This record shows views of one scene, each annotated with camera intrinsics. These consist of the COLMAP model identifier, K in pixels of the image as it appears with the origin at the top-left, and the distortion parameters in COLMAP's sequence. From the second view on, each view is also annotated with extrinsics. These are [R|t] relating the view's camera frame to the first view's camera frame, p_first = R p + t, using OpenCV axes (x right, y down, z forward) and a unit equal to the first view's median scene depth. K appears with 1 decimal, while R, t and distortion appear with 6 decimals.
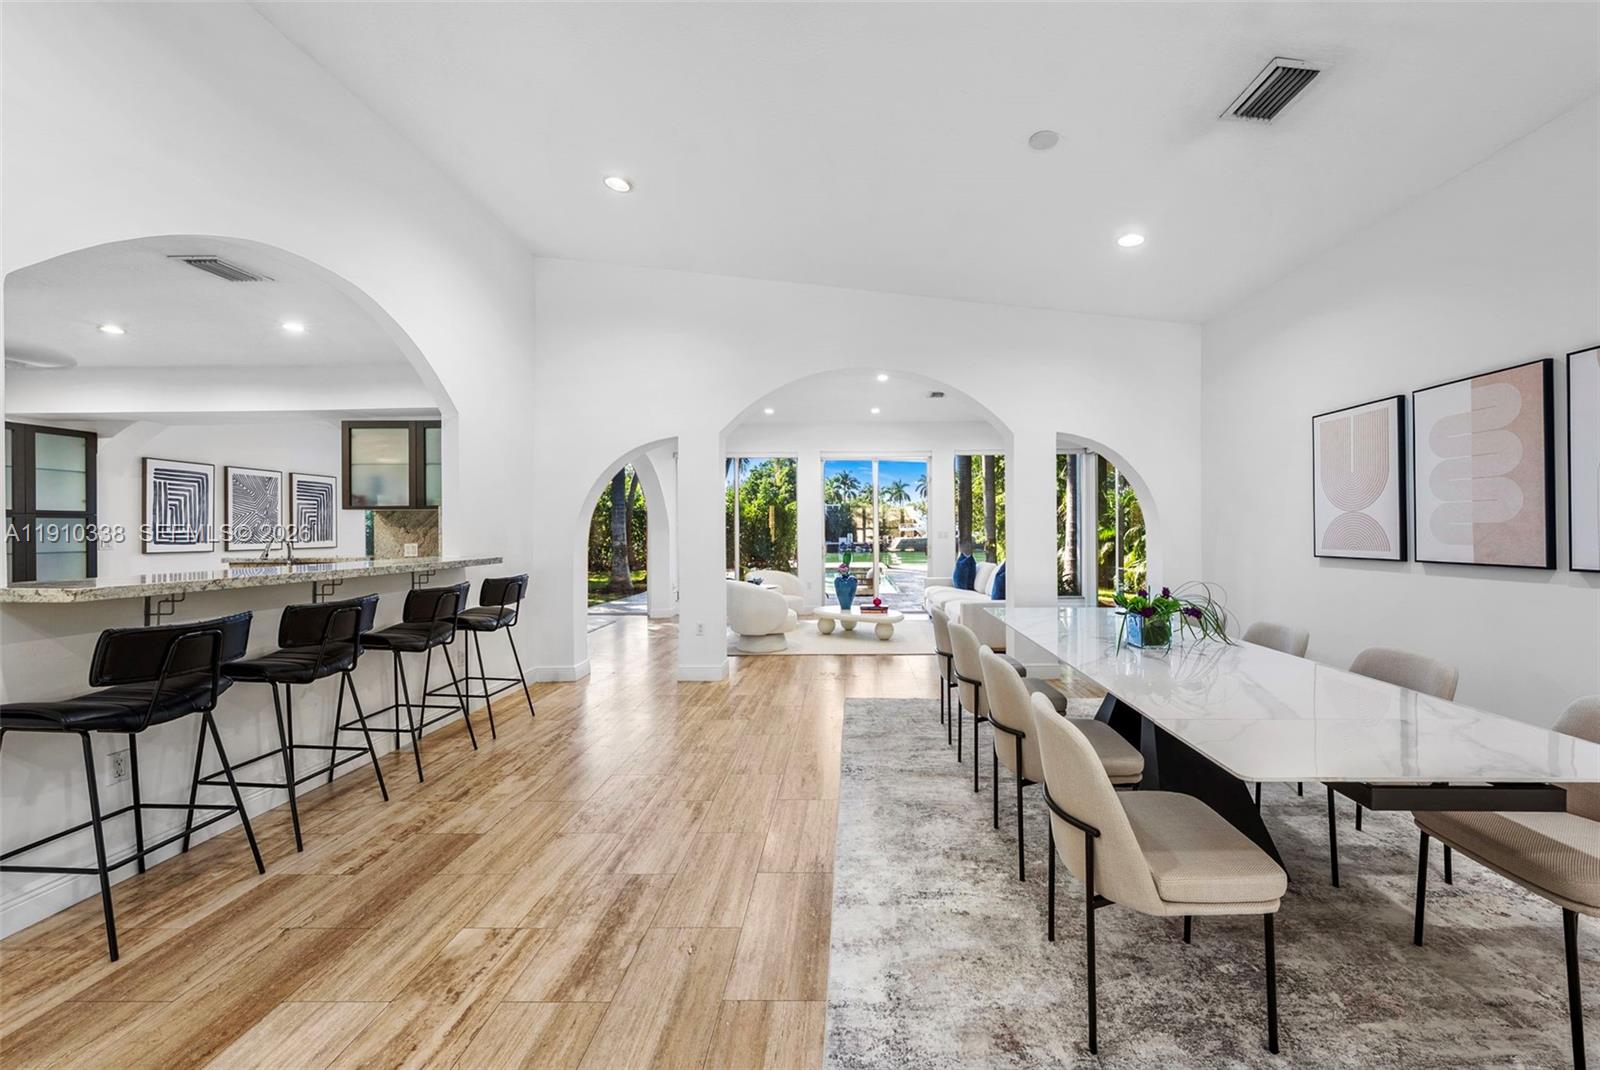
lens RADIAL K [[606.7, 0, 845.2], [0, 606.7, 528.6], [0, 0, 1]] dist [0.005920, -0.000820]
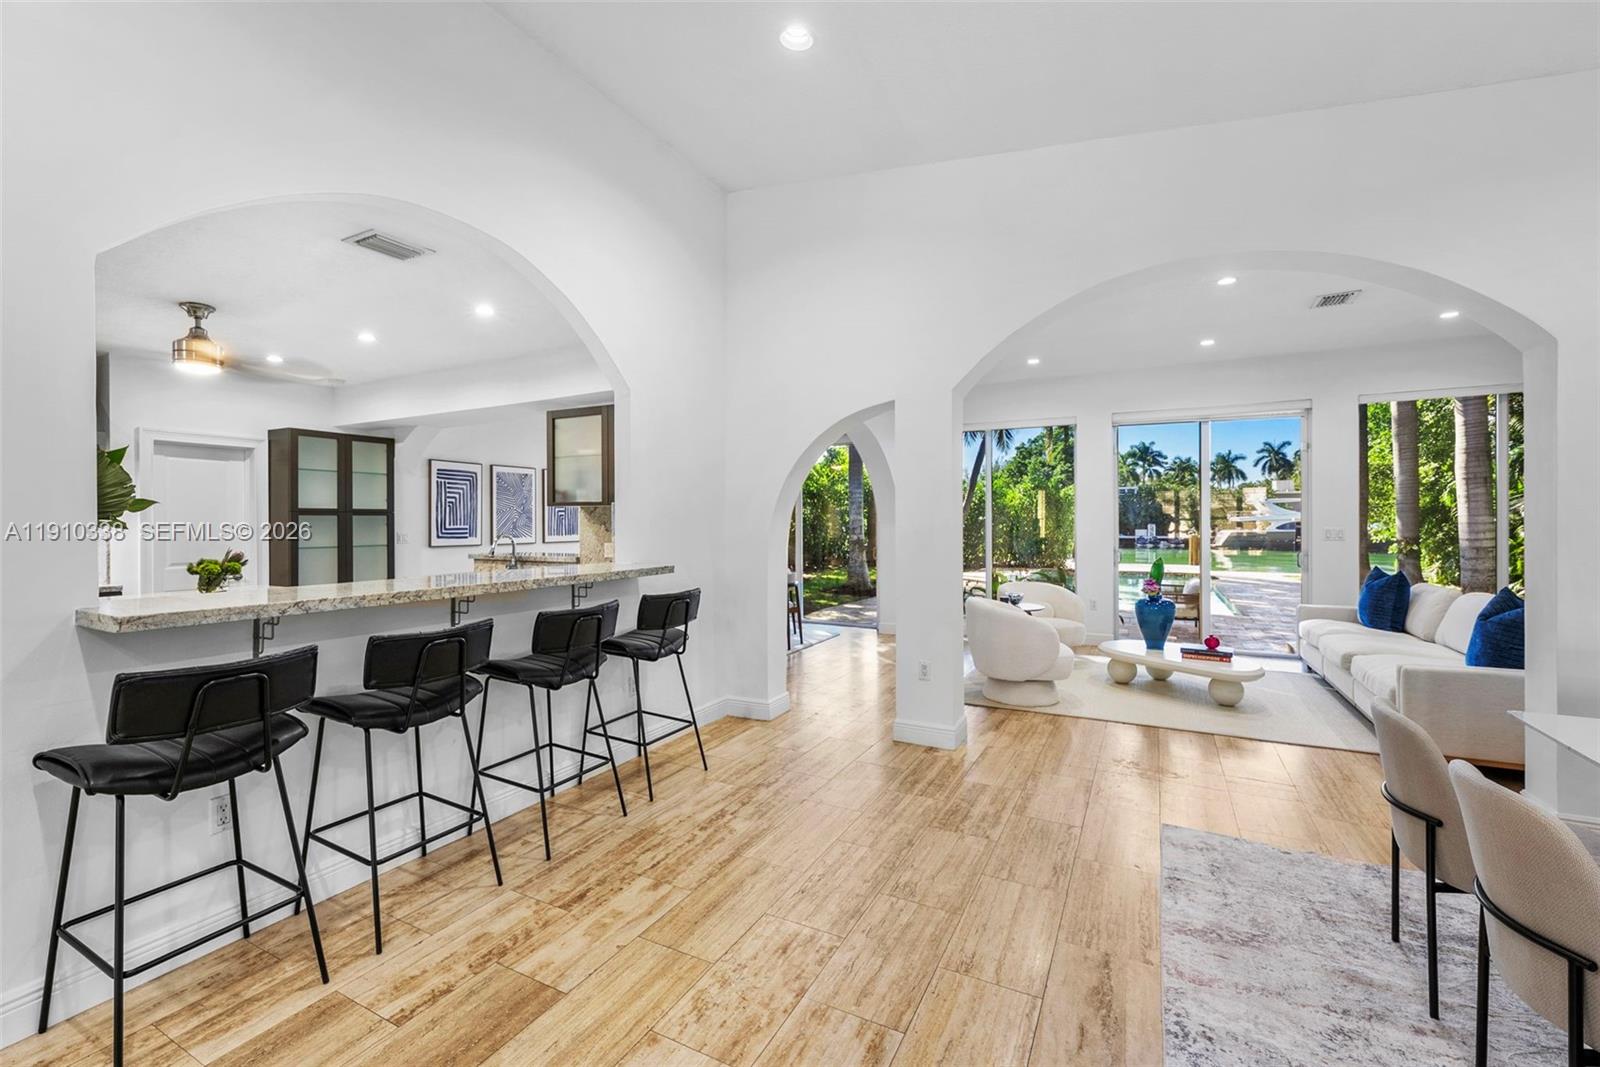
lens RADIAL K [[683.9, 0, 783.3], [0, 683.9, 522.7], [0, 0, 1]] dist [0.001203, -0.000759]
pose [[0.884647, 0.003703, -0.466247, -0.016321], [0.000100, 0.999967, 0.008132, -0.015083], [0.466261, -0.007240, 0.884617, 0.251324]]
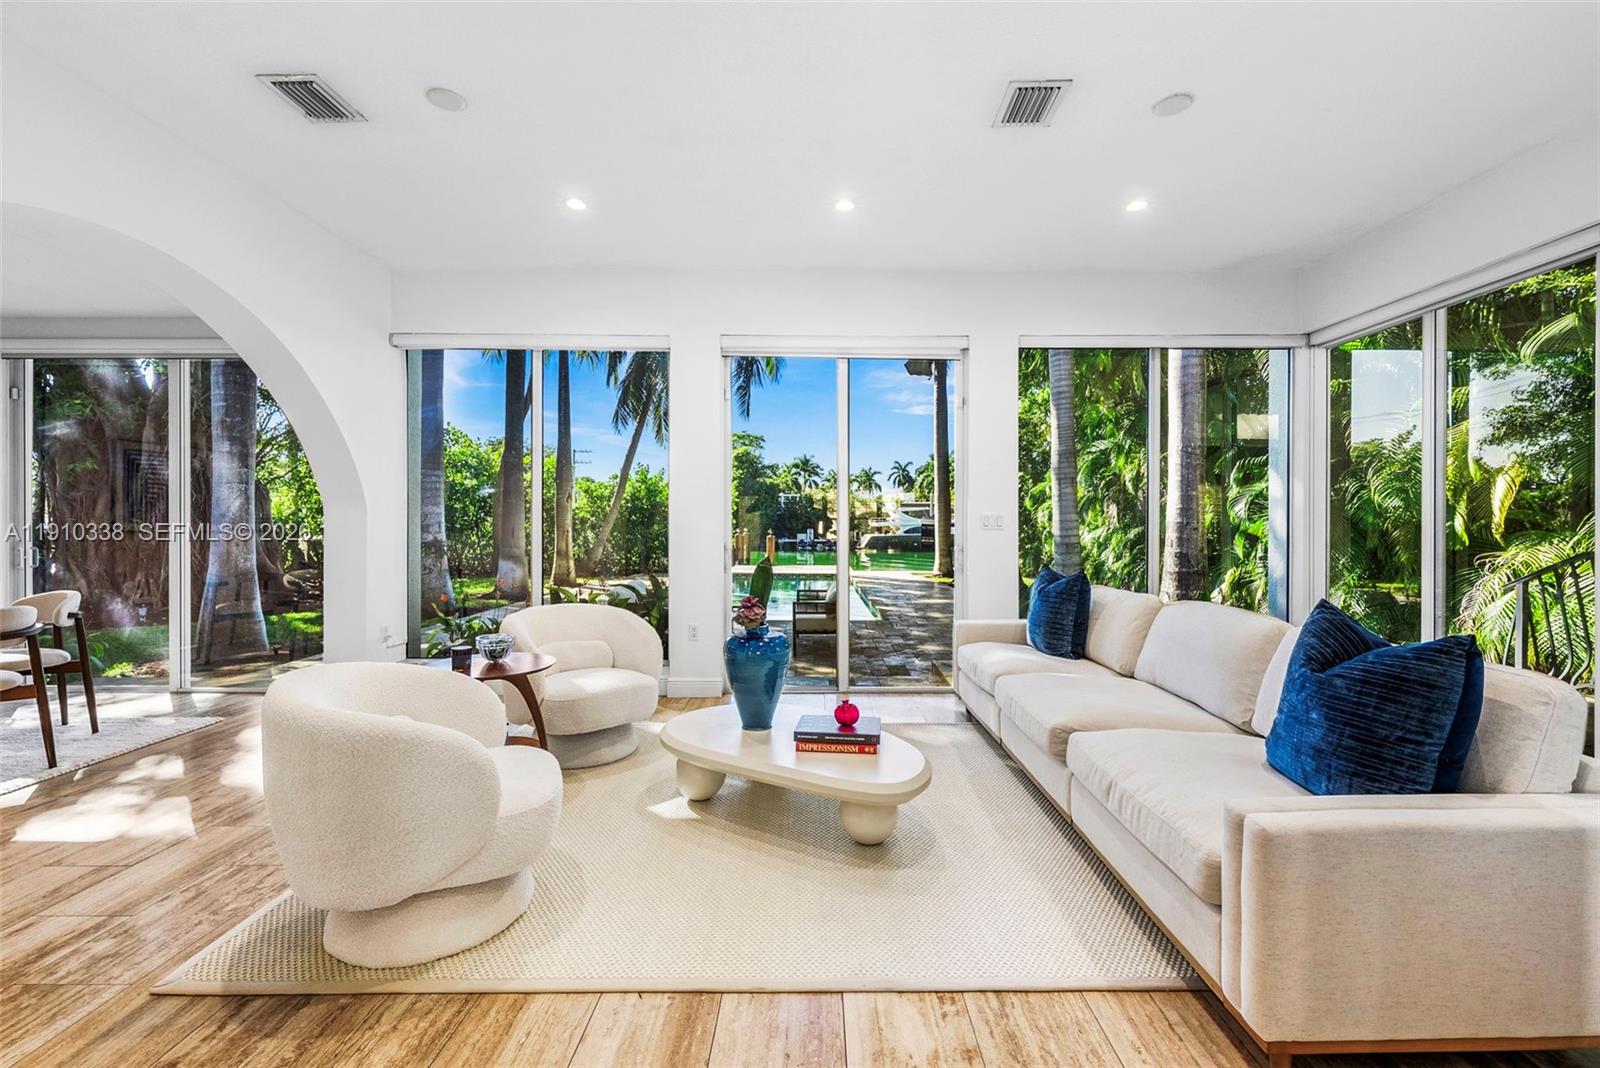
lens RADIAL K [[679.8, 0, 805.6], [0, 679.8, 532.4], [0, 0, 1]] dist [0.004620, 0.000135]
pose [[0.999974, 0.007060, -0.001494, 0.046429], [-0.007040, 0.999896, 0.012615, 0.025404], [0.001583, -0.012604, 0.999919, 0.974182]]
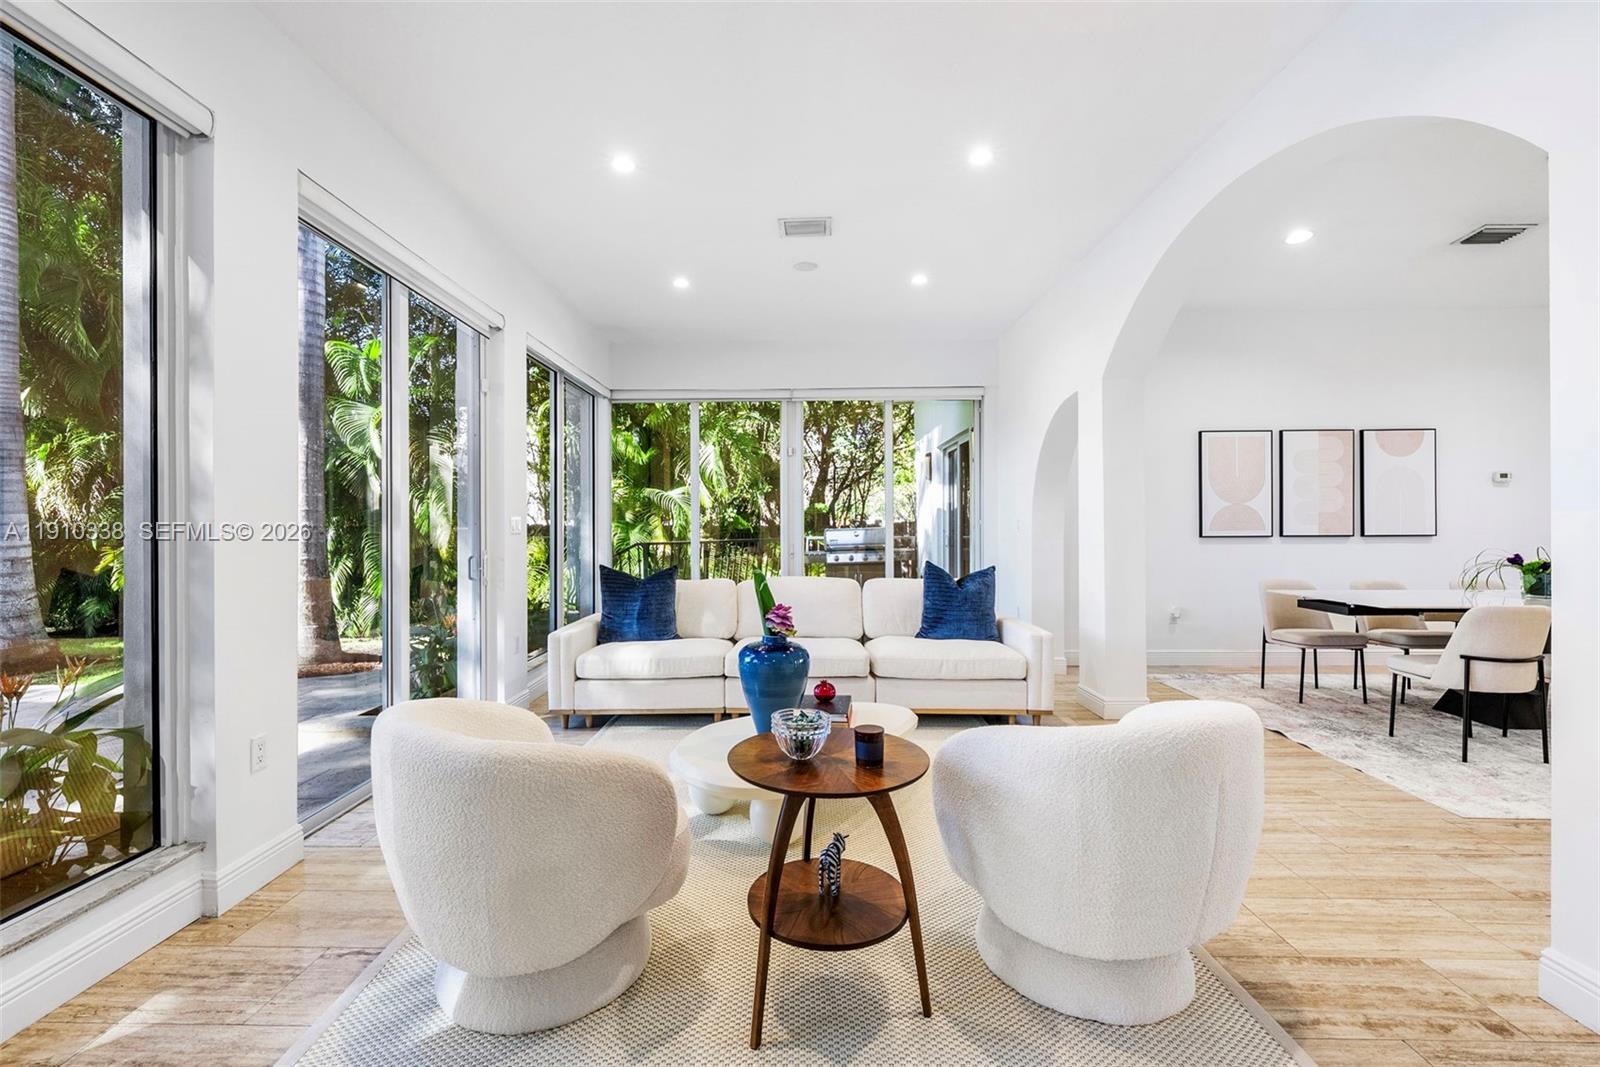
lens RADIAL K [[683.9, 0, 799.2], [0, 683.9, 527.1], [0, 0, 1]] dist [0.001203, -0.000759]
pose [[0.010898, 0.010096, 0.999890, -0.618170], [0.000116, 0.999949, -0.010098, 0.034144], [-0.999941, 0.000226, 0.010896, 1.591425]]
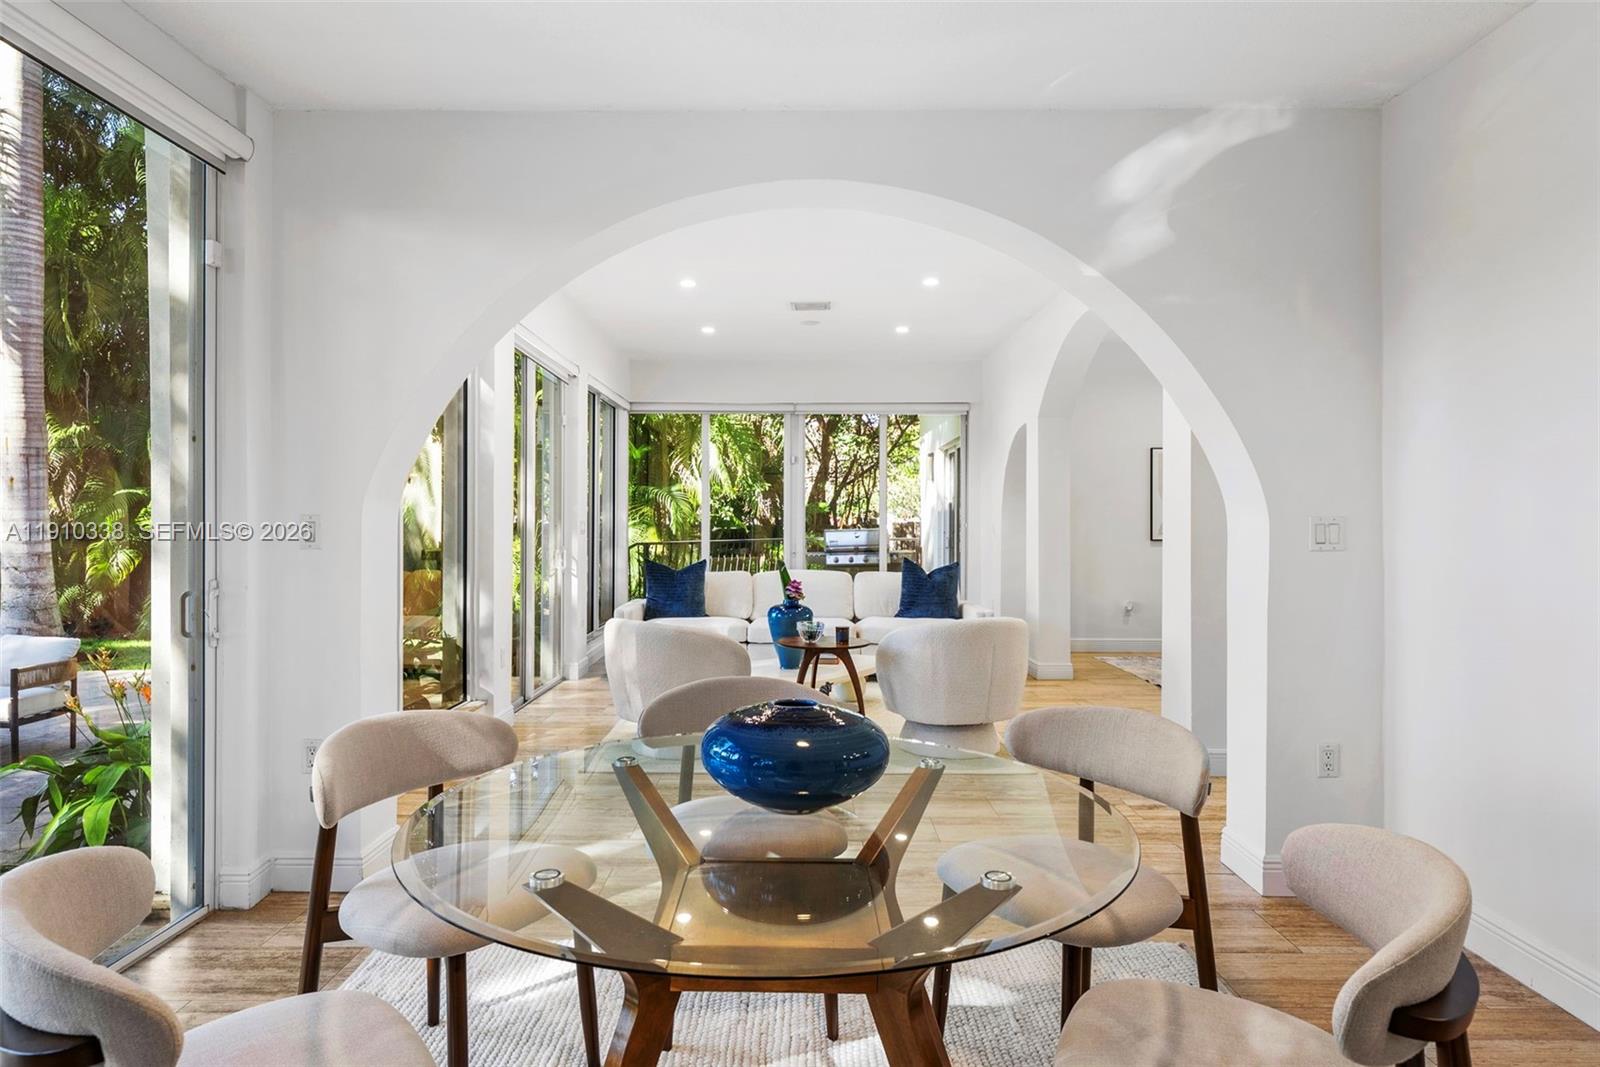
lens RADIAL K [[933.6, 0, 794.3], [0, 933.6, 526.6], [0, 0, 1]] dist [-0.046403, 0.002585]
pose [[0.007533, 0.007044, 0.999947, -1.323765], [-0.006971, 0.999951, -0.006991, 0.030441], [-0.999947, -0.006918, 0.007582, 1.605861]]
